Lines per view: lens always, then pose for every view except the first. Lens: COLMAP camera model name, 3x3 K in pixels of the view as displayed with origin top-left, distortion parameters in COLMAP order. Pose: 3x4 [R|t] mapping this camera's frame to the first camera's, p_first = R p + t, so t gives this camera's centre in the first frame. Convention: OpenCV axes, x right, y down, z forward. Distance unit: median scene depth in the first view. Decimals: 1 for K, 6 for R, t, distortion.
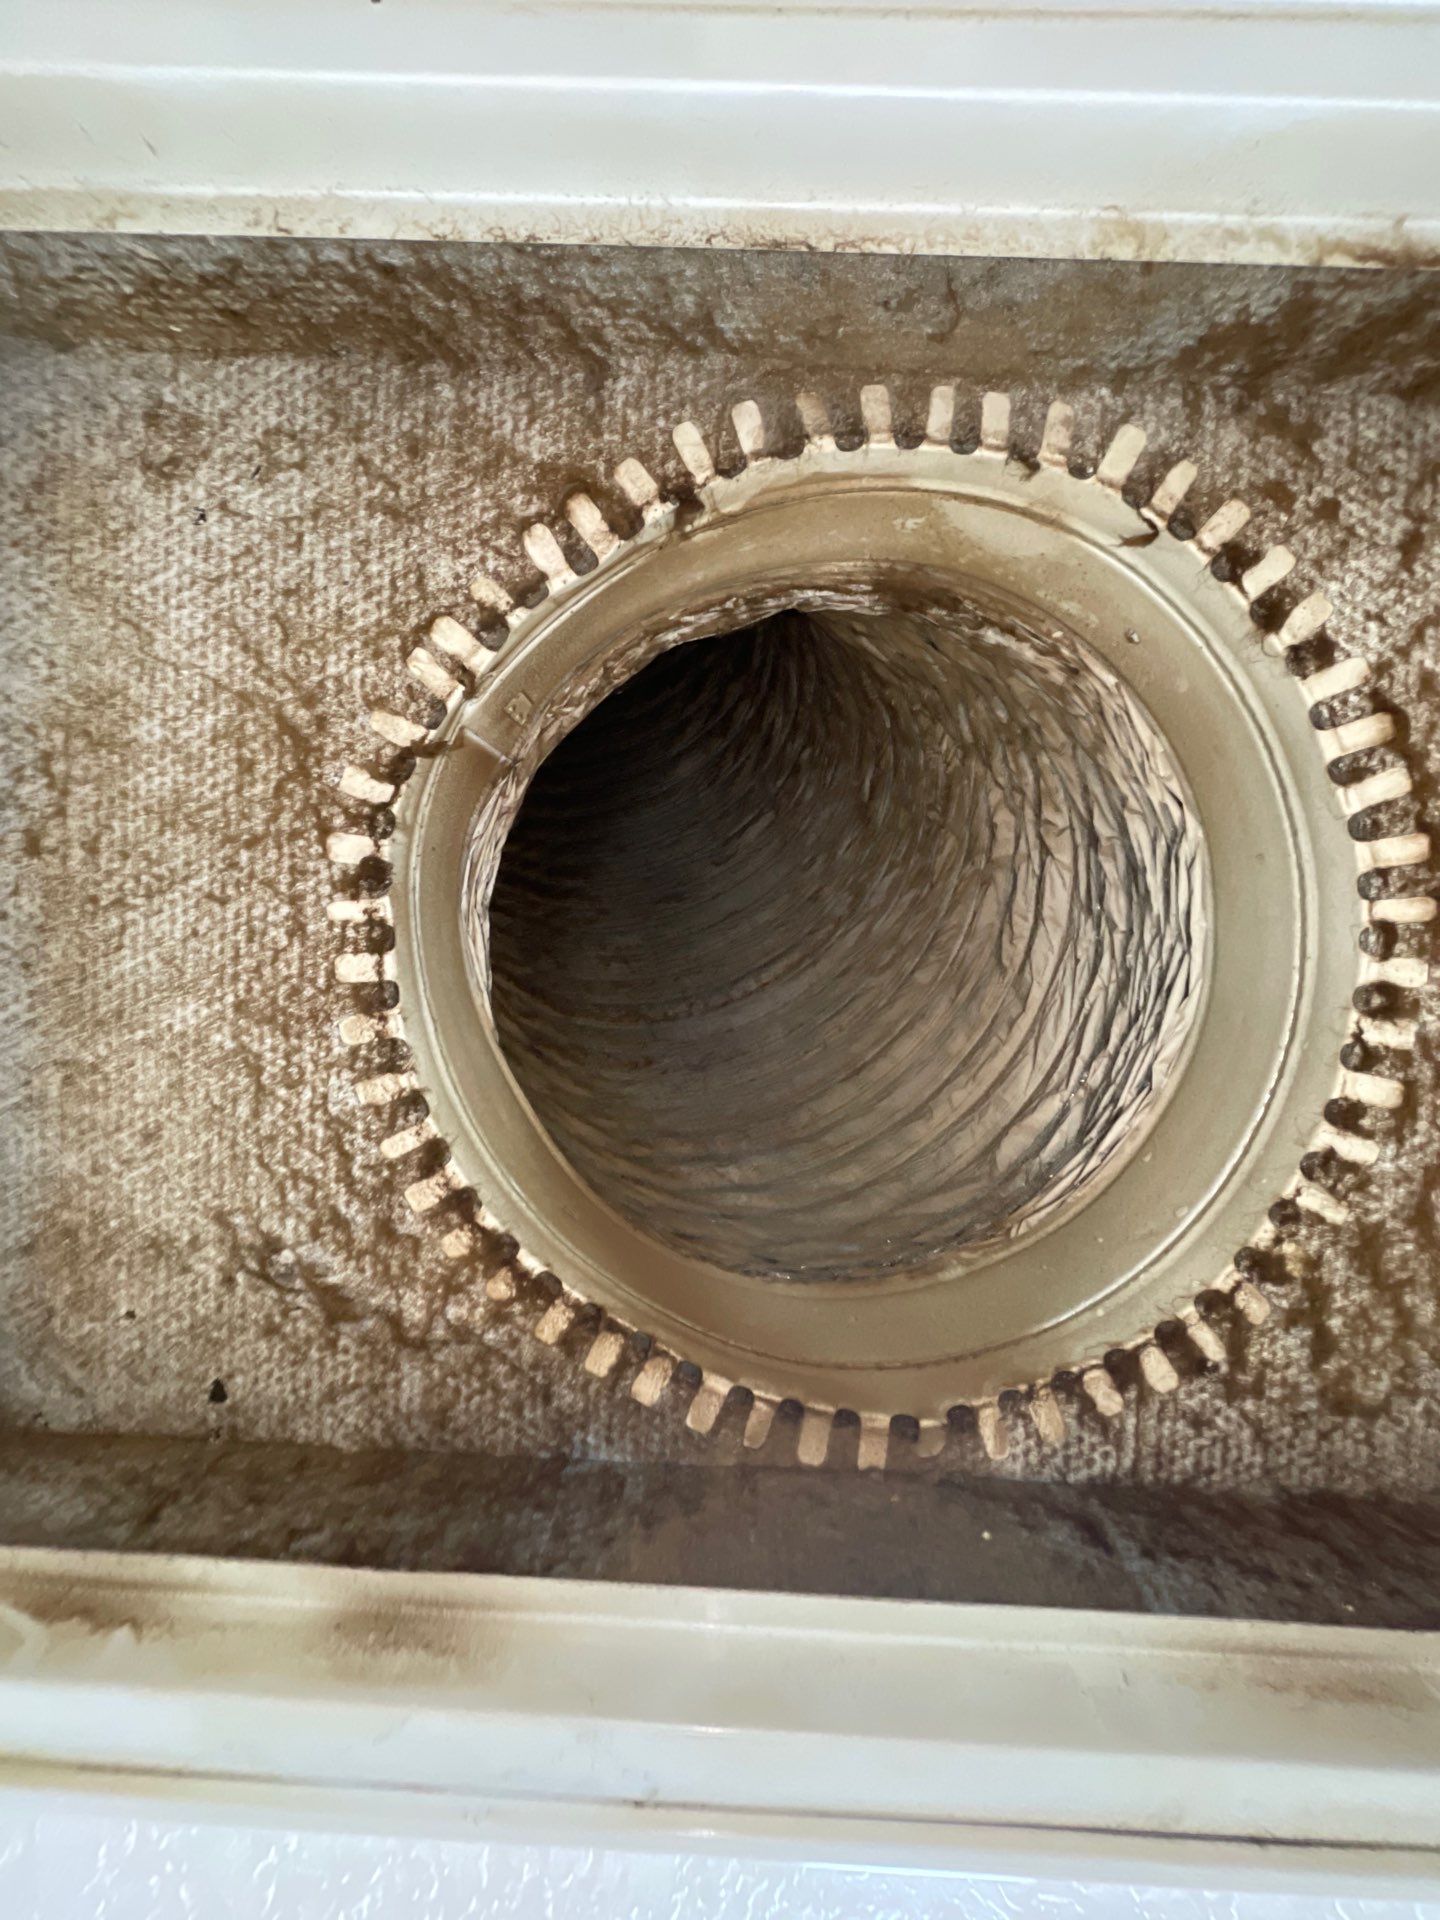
lens RADIAL K [[773.3, 0, 717.8], [0, 773.3, 959.0], [0, 0, 1]] dist [-0.002564, -0.000075]
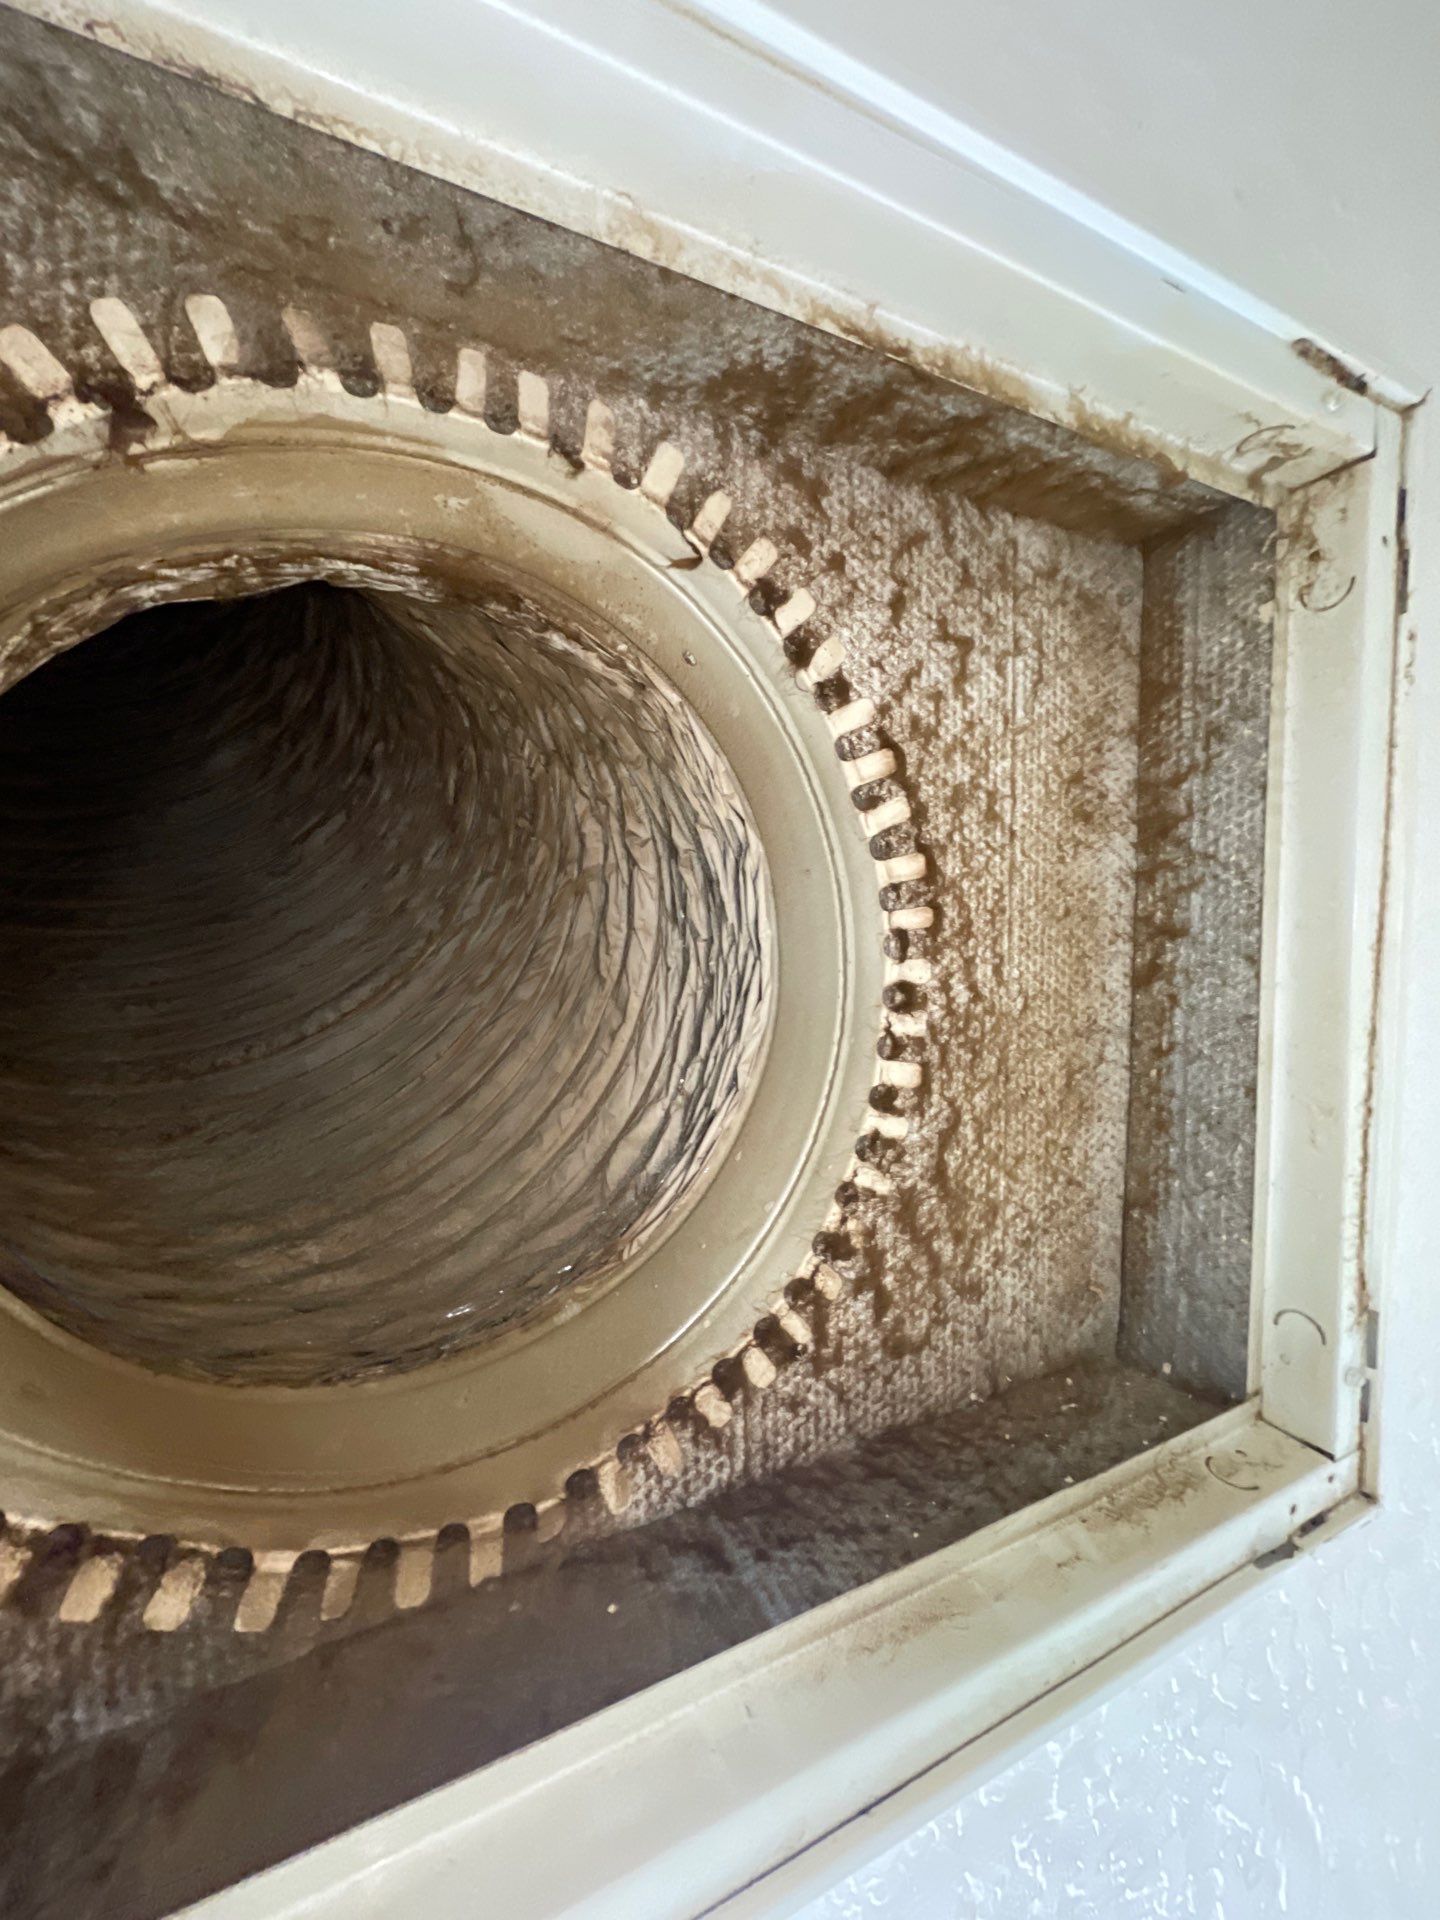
lens RADIAL K [[773.3, 0, 717.8], [0, 773.3, 959.0], [0, 0, 1]] dist [-0.002564, -0.000075]
pose [[0.883741, -0.072312, 0.462355, 0.078338], [0.069381, 0.997317, 0.023366, -0.047830], [-0.462804, 0.011429, 0.886387, 0.093214]]
